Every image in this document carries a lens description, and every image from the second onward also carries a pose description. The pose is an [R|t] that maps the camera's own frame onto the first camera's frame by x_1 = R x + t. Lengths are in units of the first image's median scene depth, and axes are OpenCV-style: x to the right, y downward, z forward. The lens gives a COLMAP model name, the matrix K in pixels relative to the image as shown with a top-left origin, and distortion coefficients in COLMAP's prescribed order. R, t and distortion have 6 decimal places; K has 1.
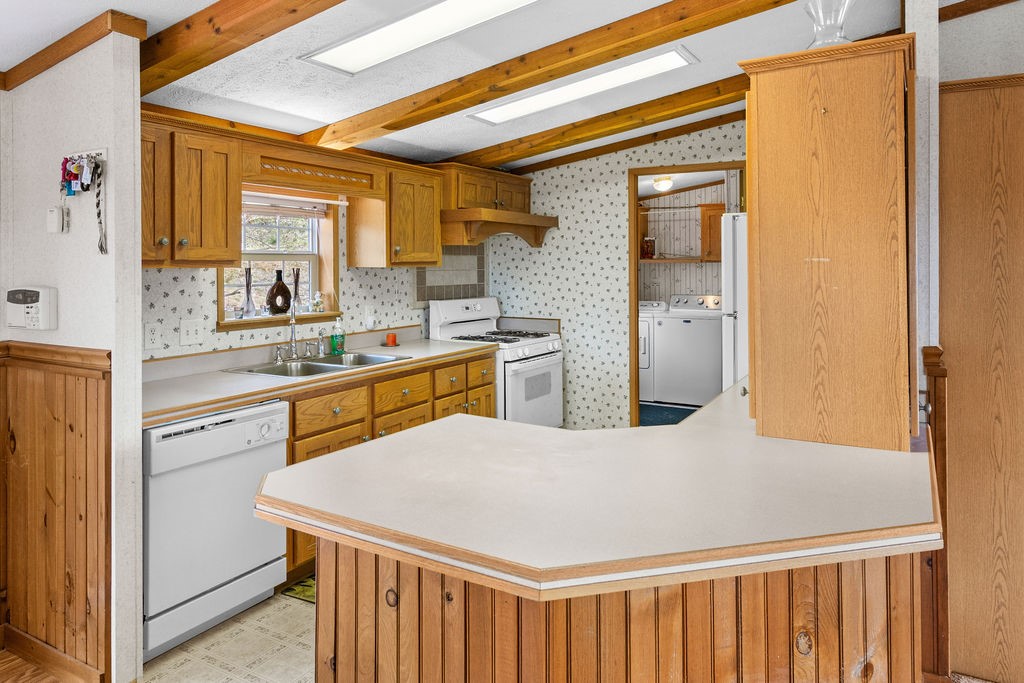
lens RADIAL K [[680.4, 0, 518.5], [0, 680.4, 262.9], [0, 0, 1]] dist [0.006106, 0.004214]
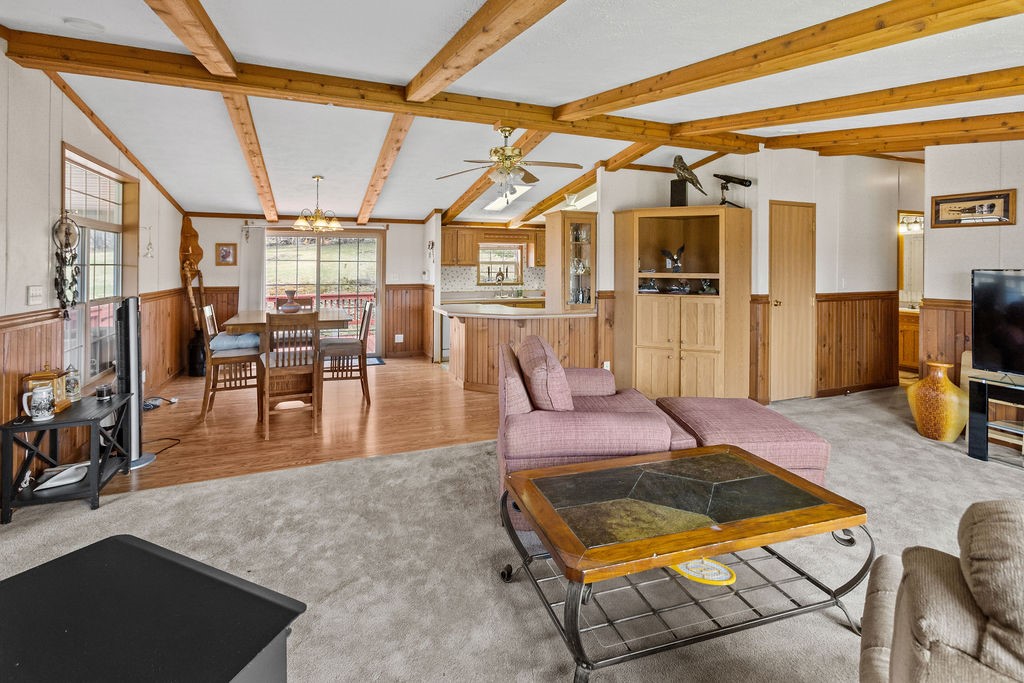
lens RADIAL K [[480.8, 0, 498.4], [0, 480.8, 259.5], [0, 0, 1]] dist [-0.013427, 0.008390]
pose [[0.783065, -0.002224, -0.621935, 1.015004], [-0.005803, 0.999924, -0.010882, -0.003370], [0.621912, 0.012131, 0.782993, -0.722615]]
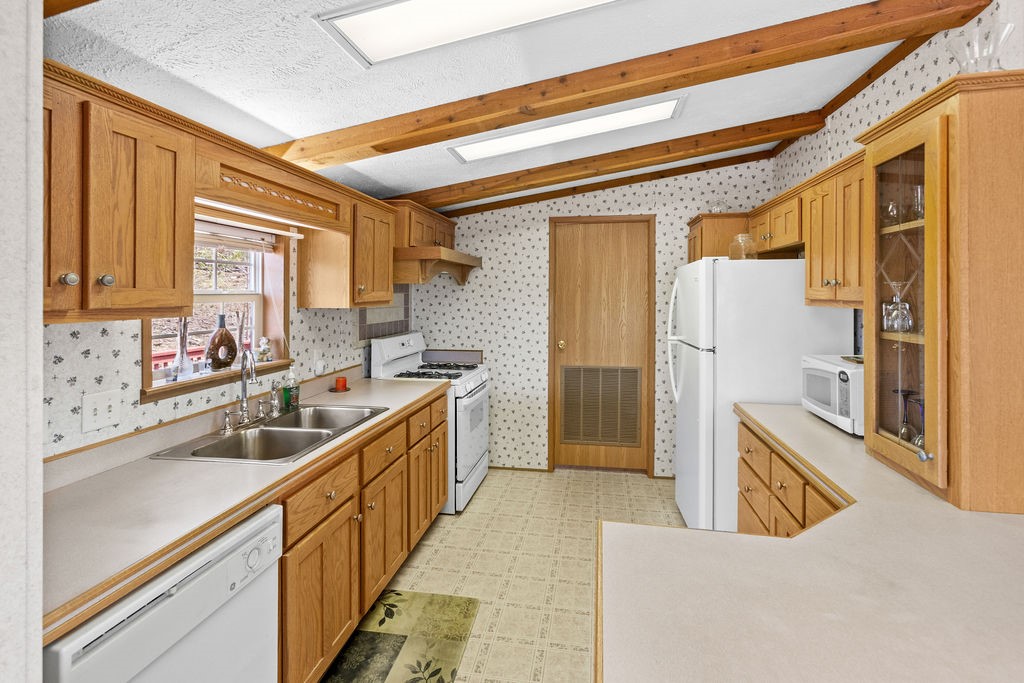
lens RADIAL K [[480.8, 0, 520.4], [0, 480.8, 290.5], [0, 0, 1]] dist [-0.013427, 0.008390]
pose [[0.938123, -0.000081, 0.346301, -0.218348], [0.002503, 0.999975, -0.006546, -0.013342], [-0.346292, 0.007007, 0.938101, 0.348222]]
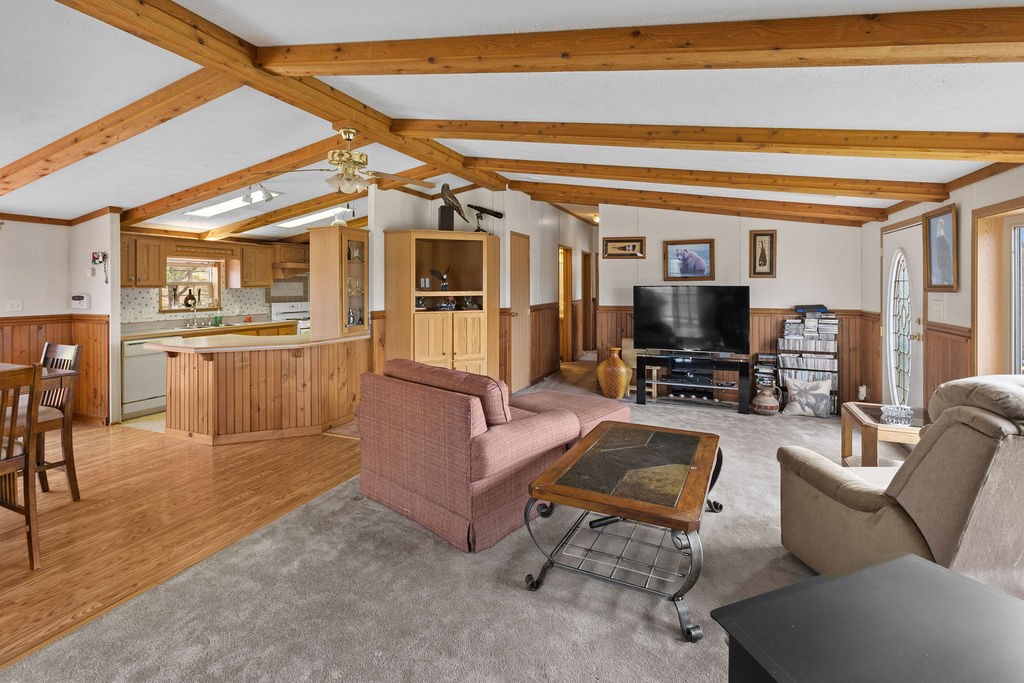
lens RADIAL K [[480.8, 0, 507.6], [0, 480.8, 284.0], [0, 0, 1]] dist [-0.013427, 0.008390]
pose [[0.992590, -0.000824, 0.121508, 0.574327], [0.001197, 0.999995, -0.002997, -0.001601], [-0.121505, 0.003120, 0.992586, -0.845479]]
